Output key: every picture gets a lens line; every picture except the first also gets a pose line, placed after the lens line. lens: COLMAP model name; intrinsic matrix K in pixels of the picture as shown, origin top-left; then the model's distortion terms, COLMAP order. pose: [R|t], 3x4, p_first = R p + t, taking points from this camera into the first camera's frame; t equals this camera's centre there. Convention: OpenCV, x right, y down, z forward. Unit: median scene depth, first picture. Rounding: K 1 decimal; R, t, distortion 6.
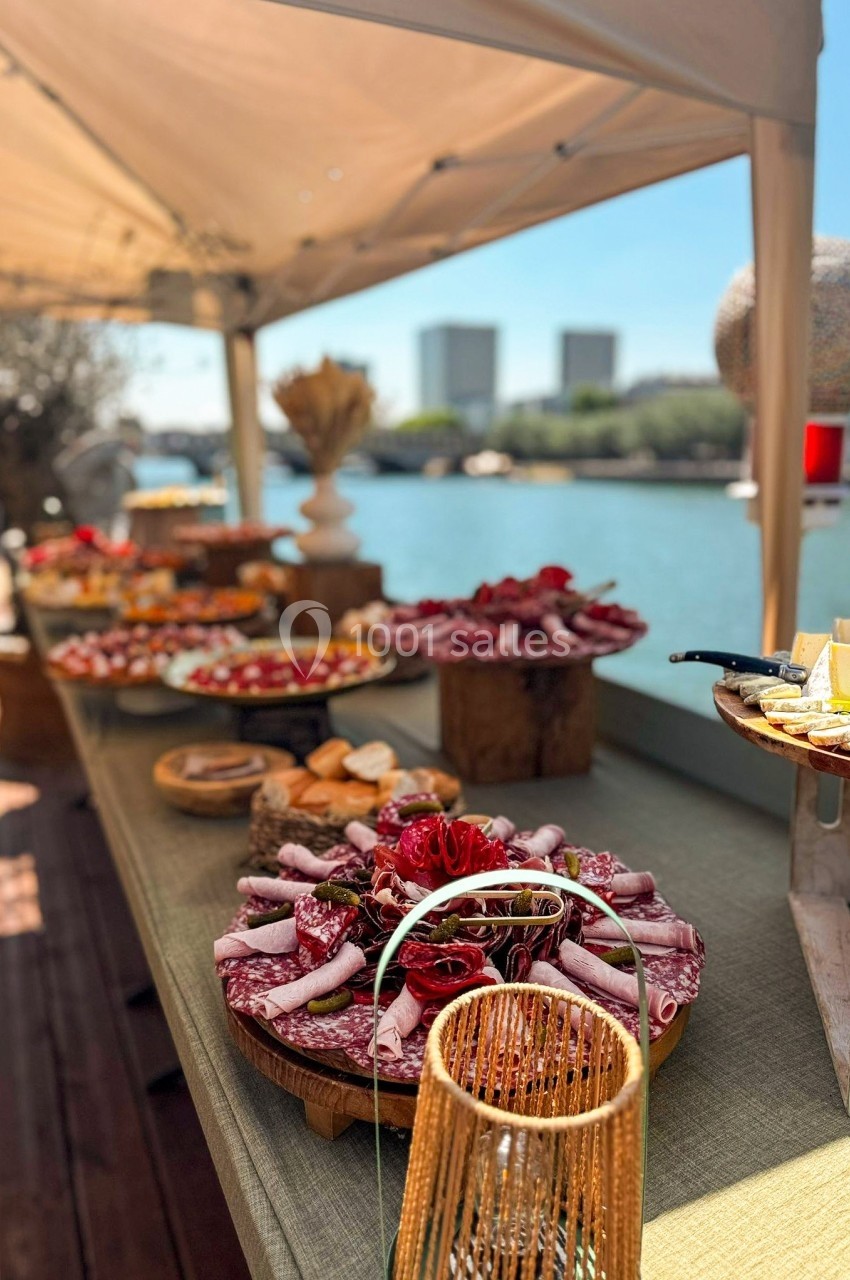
lens RADIAL K [[927.1, 0, 425.0], [0, 927.1, 640.0], [0, 0, 1]] dist [0.150773, -0.268629]
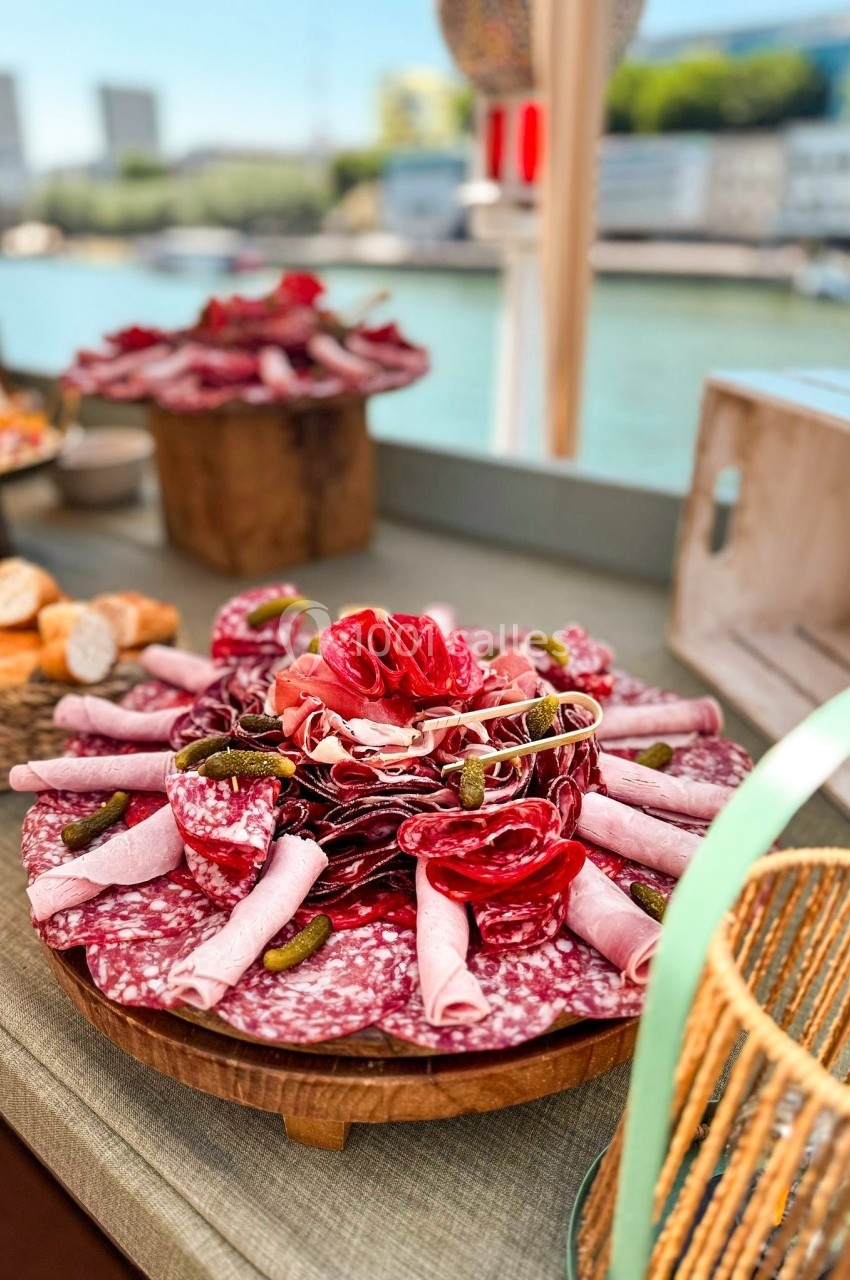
lens RADIAL K [[927.1, 0, 425.0], [0, 927.1, 640.0], [0, 0, 1]] dist [0.150773, -0.268629]
pose [[0.910388, -0.162911, 0.380333, -0.205740], [0.076899, 0.969828, 0.231344, 0.072228], [-0.406546, -0.181365, 0.895448, 0.457685]]
